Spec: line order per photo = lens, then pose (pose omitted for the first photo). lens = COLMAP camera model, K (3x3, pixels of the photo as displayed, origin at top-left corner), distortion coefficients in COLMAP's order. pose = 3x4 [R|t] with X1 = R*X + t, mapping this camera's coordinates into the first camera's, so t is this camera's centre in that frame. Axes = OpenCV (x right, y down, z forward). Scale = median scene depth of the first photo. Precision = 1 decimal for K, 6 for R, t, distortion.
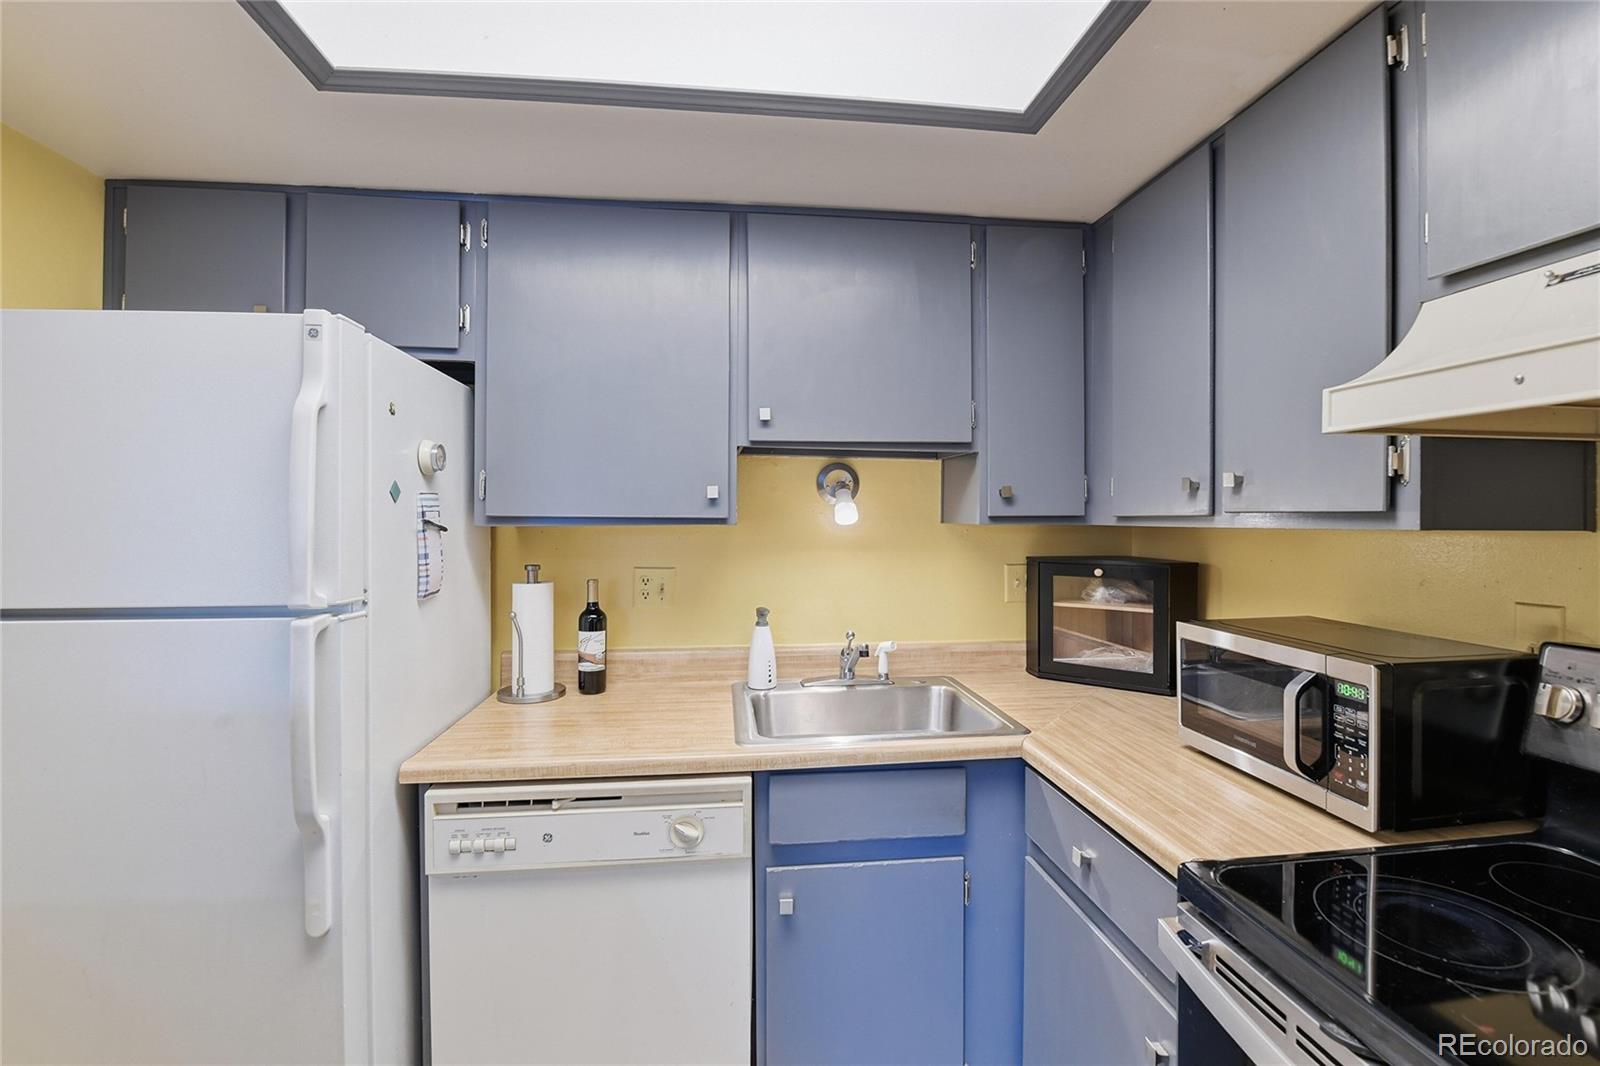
lens RADIAL K [[709.8, 0, 799.4], [0, 709.8, 522.6], [0, 0, 1]] dist [-0.008808, -0.008311]
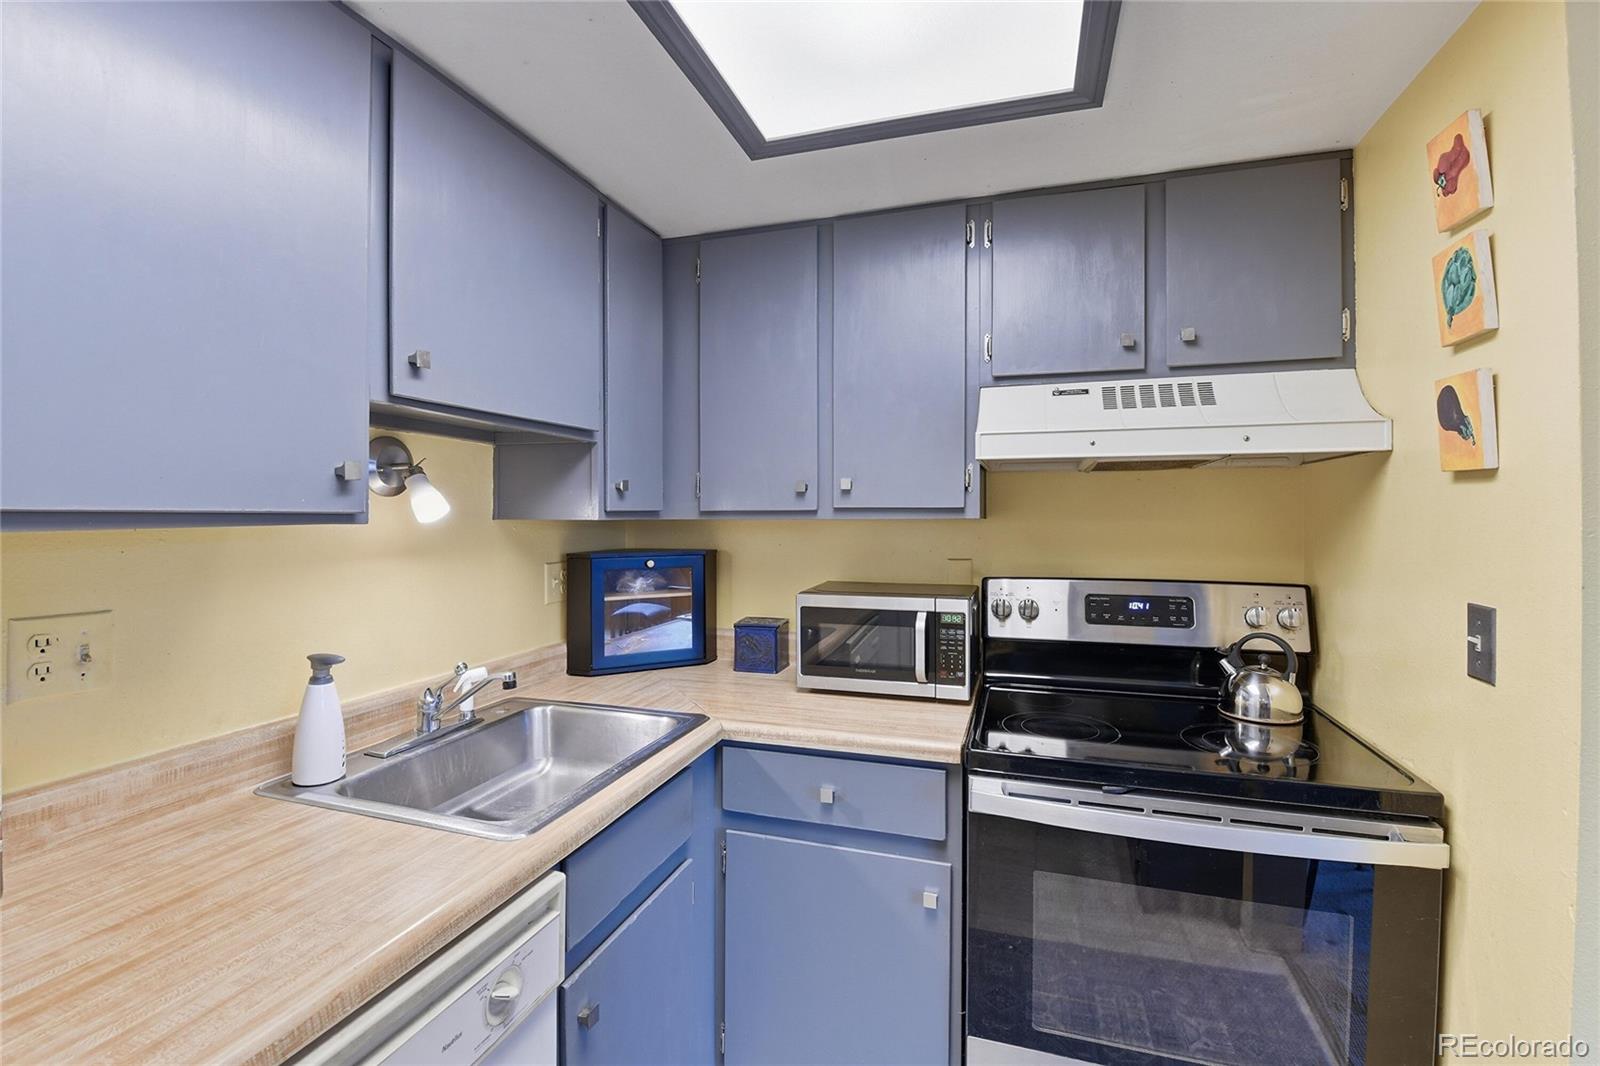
lens RADIAL K [[709.8, 0, 800.2], [0, 709.8, 517.4], [0, 0, 1]] dist [-0.008808, -0.008311]
pose [[0.409569, -0.007464, 0.912249, -0.493505], [0.010322, 0.999940, 0.003547, -0.001436], [-0.912221, 0.007964, 0.409621, 0.377225]]
